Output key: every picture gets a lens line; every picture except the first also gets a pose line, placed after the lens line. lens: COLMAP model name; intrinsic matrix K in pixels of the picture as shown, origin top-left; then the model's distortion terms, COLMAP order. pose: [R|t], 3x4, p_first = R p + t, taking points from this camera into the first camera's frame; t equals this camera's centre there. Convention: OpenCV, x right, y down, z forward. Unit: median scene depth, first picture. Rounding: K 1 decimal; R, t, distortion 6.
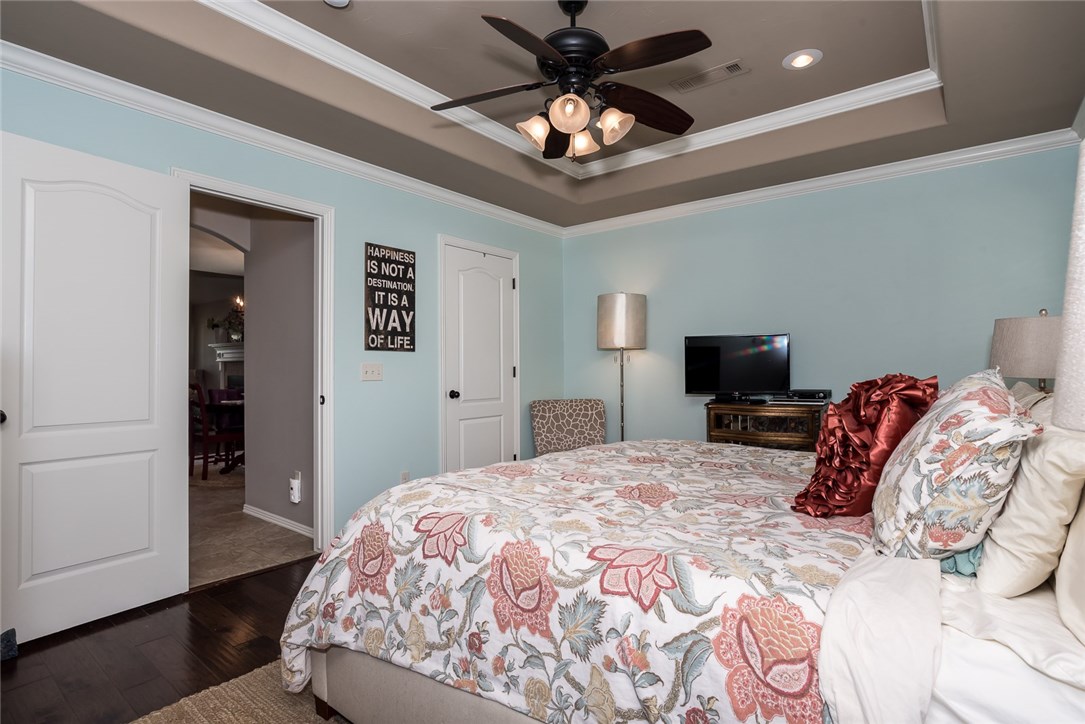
lens RADIAL K [[556.5, 0, 537.5], [0, 556.5, 362.1], [0, 0, 1]] dist [-0.039656, 0.009767]
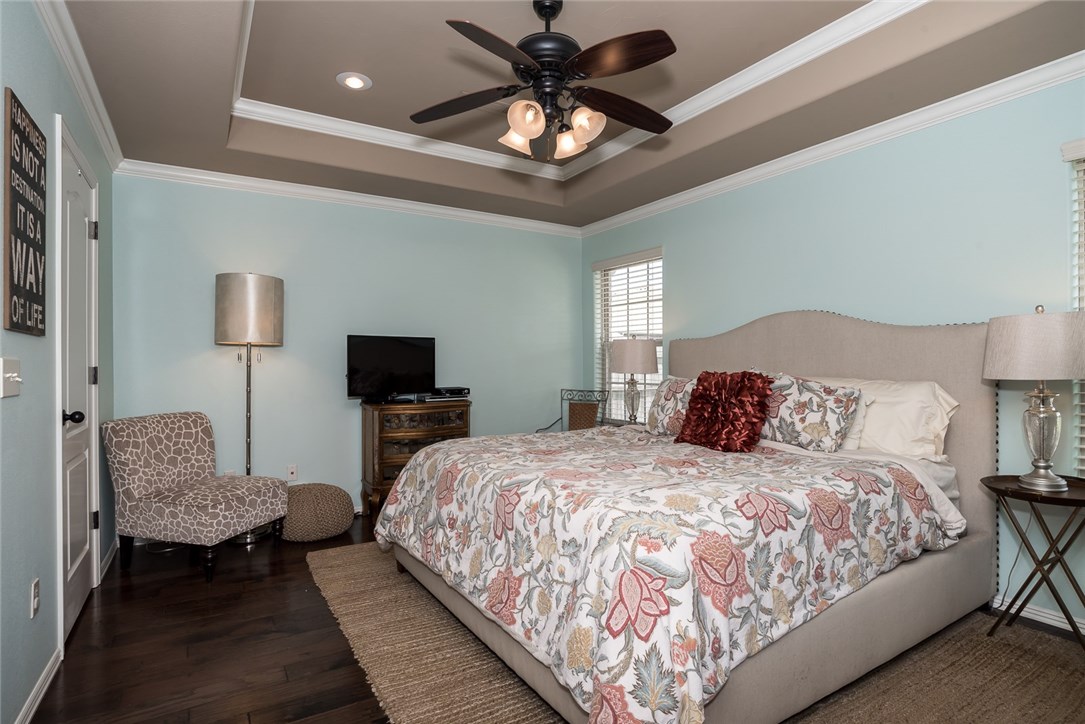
lens RADIAL K [[556.5, 0, 546.5], [0, 556.5, 363.7], [0, 0, 1]] dist [-0.039656, 0.009767]
pose [[0.311195, 0.008528, 0.950308, -0.573531], [-0.007501, 0.999951, -0.006517, 0.006044], [-0.950316, -0.005100, 0.311244, 0.439773]]
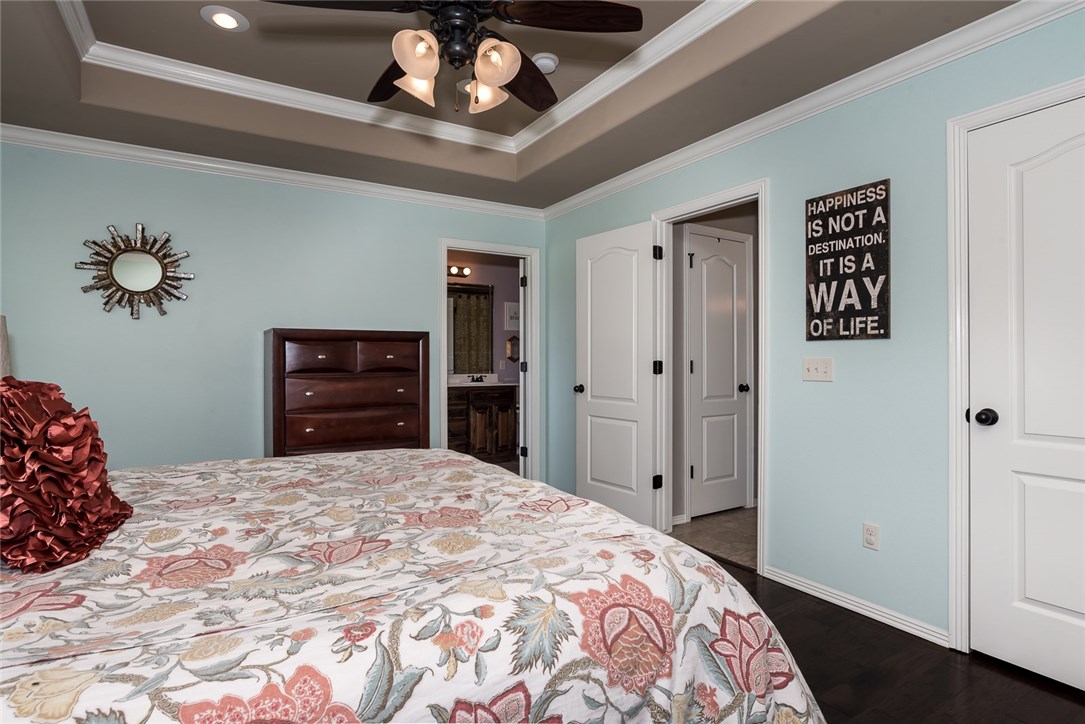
lens RADIAL K [[556.5, 0, 539.8], [0, 556.5, 362.8], [0, 0, 1]] dist [-0.039656, 0.009767]
pose [[-0.334575, -0.000585, -0.942369, 0.518252], [0.005452, 0.999982, -0.002556, 0.008435], [0.942353, -0.005993, -0.334565, 0.883149]]
